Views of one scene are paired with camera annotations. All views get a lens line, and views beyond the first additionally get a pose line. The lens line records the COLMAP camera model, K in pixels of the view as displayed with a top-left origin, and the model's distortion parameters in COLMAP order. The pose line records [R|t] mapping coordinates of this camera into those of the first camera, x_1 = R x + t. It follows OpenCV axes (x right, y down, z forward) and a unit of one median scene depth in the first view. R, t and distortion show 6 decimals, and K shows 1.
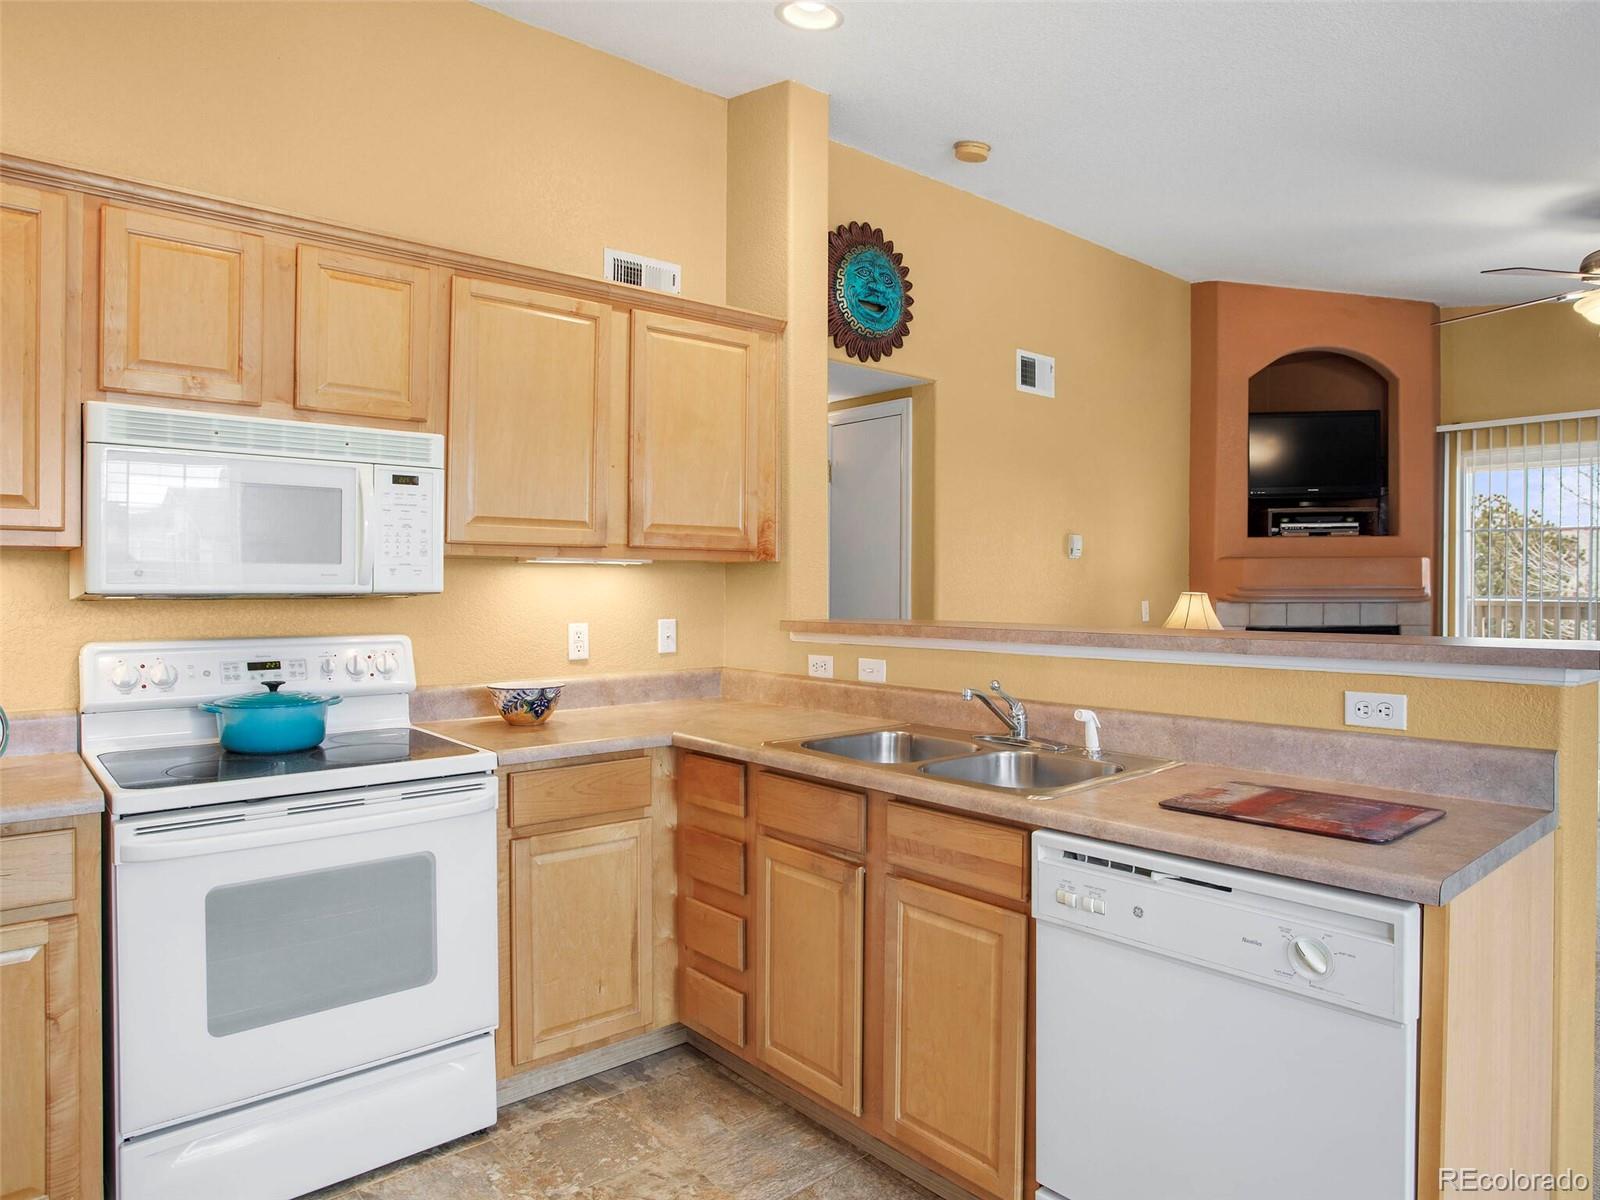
lens RADIAL K [[999.4, 0, 791.1], [0, 999.4, 602.6], [0, 0, 1]] dist [-0.064759, 0.036740]
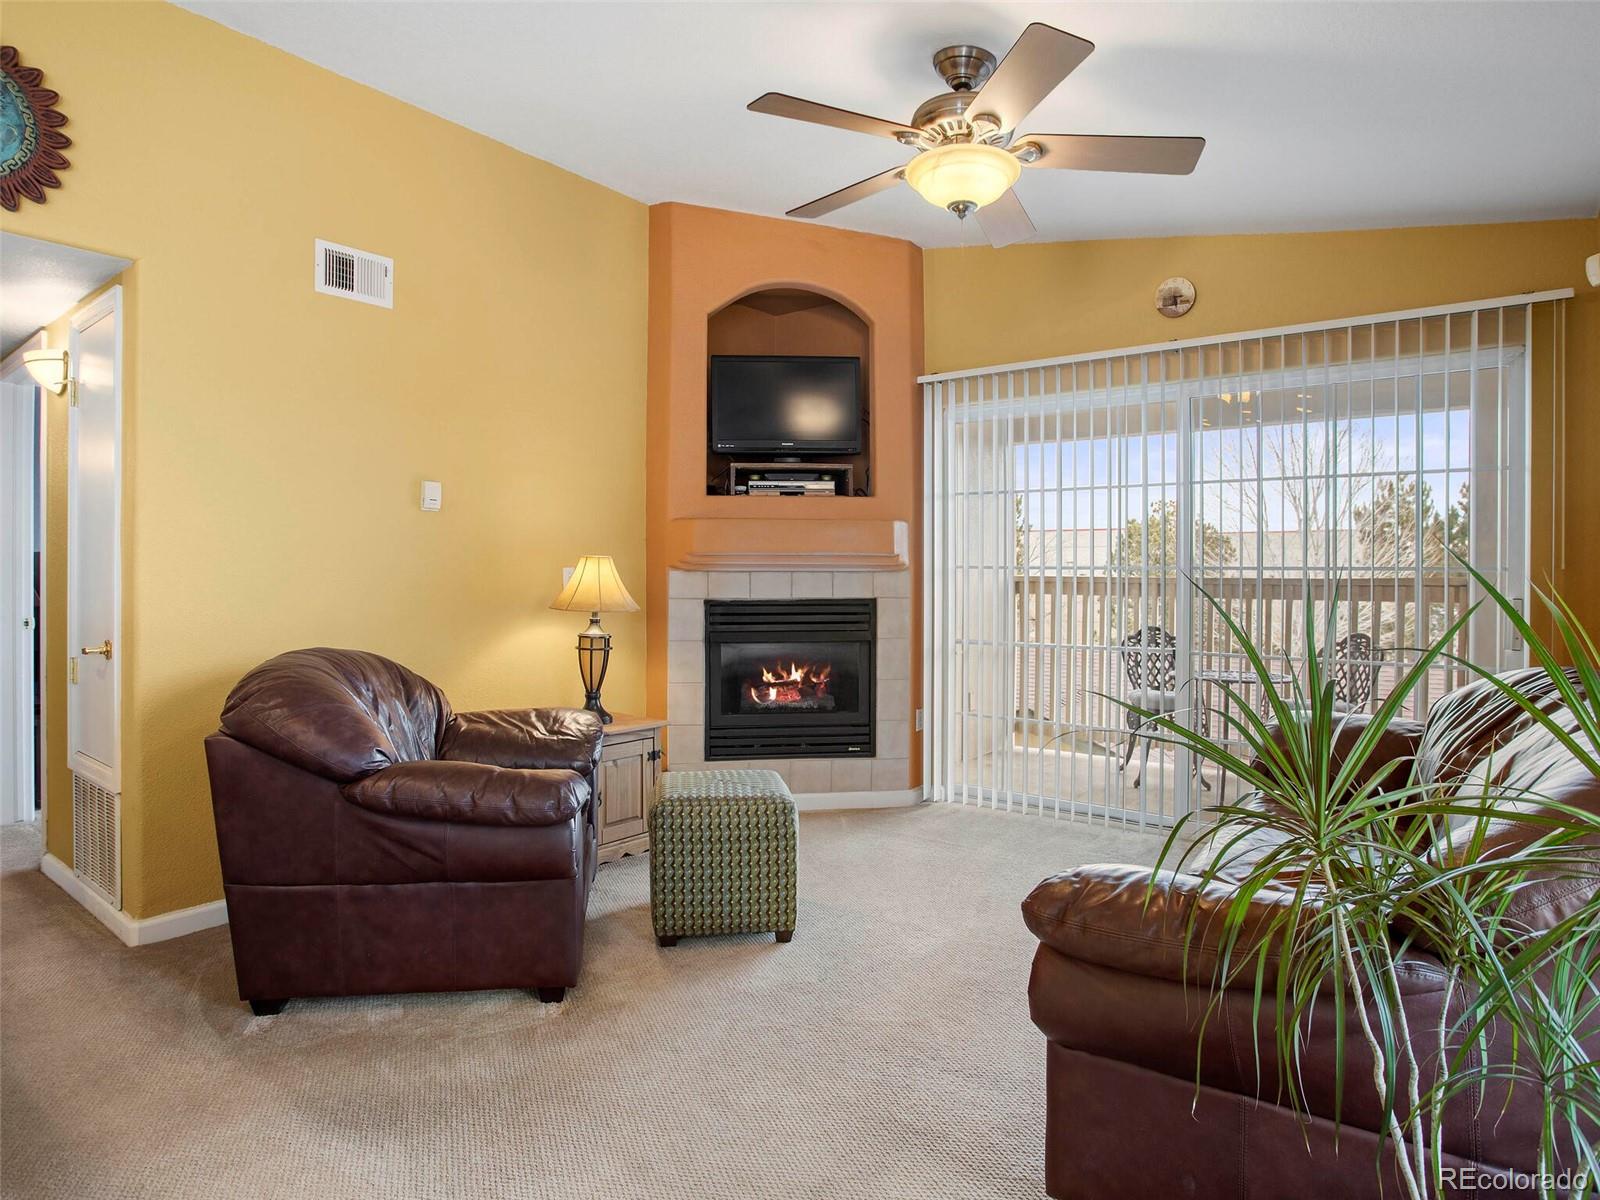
lens RADIAL K [[905.5, 0, 783.9], [0, 905.5, 565.2], [0, 0, 1]] dist [-0.055124, 0.017323]
pose [[0.981814, 0.006262, 0.189743, 0.785132], [-0.001129, 0.999631, -0.027148, 0.033670], [-0.189843, 0.026440, 0.981458, 0.430952]]
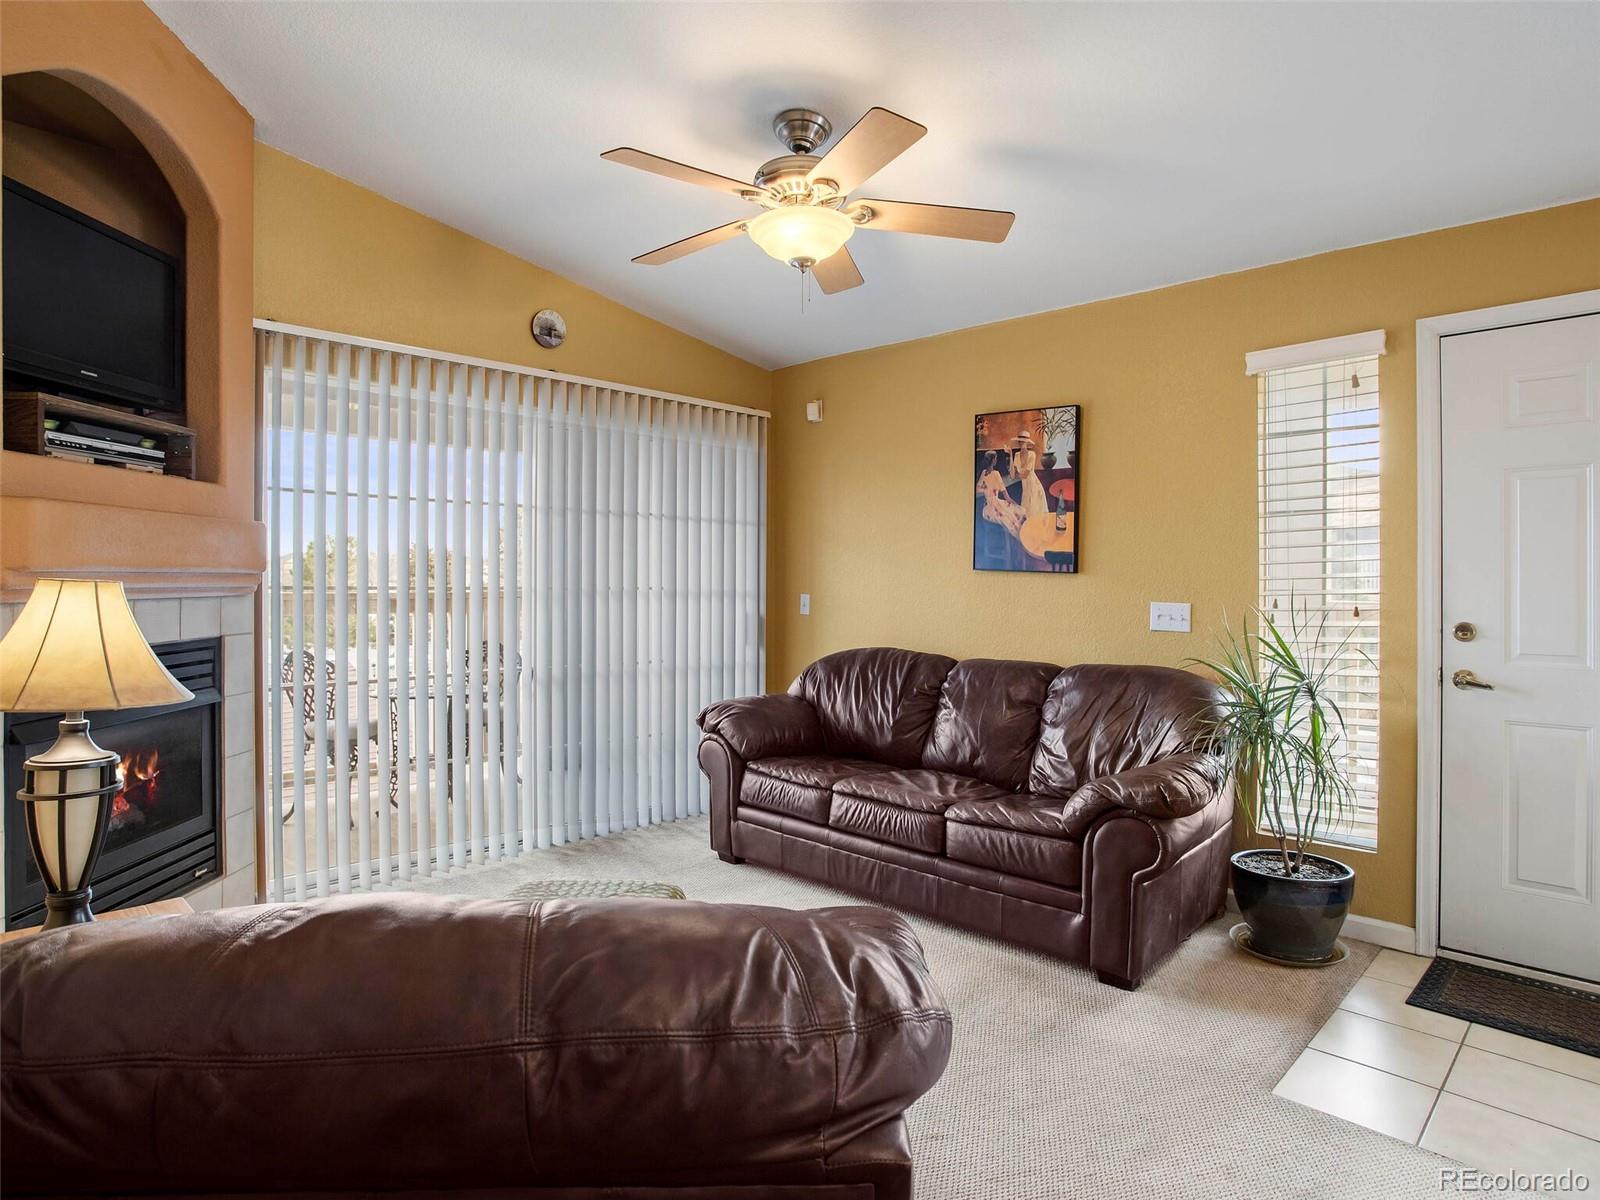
lens RADIAL K [[905.5, 0, 829.7], [0, 905.5, 586.8], [0, 0, 1]] dist [-0.055124, 0.017323]
pose [[-0.101259, -0.007482, 0.994832, 0.111138], [0.015144, 0.999844, 0.009061, -0.010755], [-0.994745, 0.015983, -0.101130, 1.415021]]
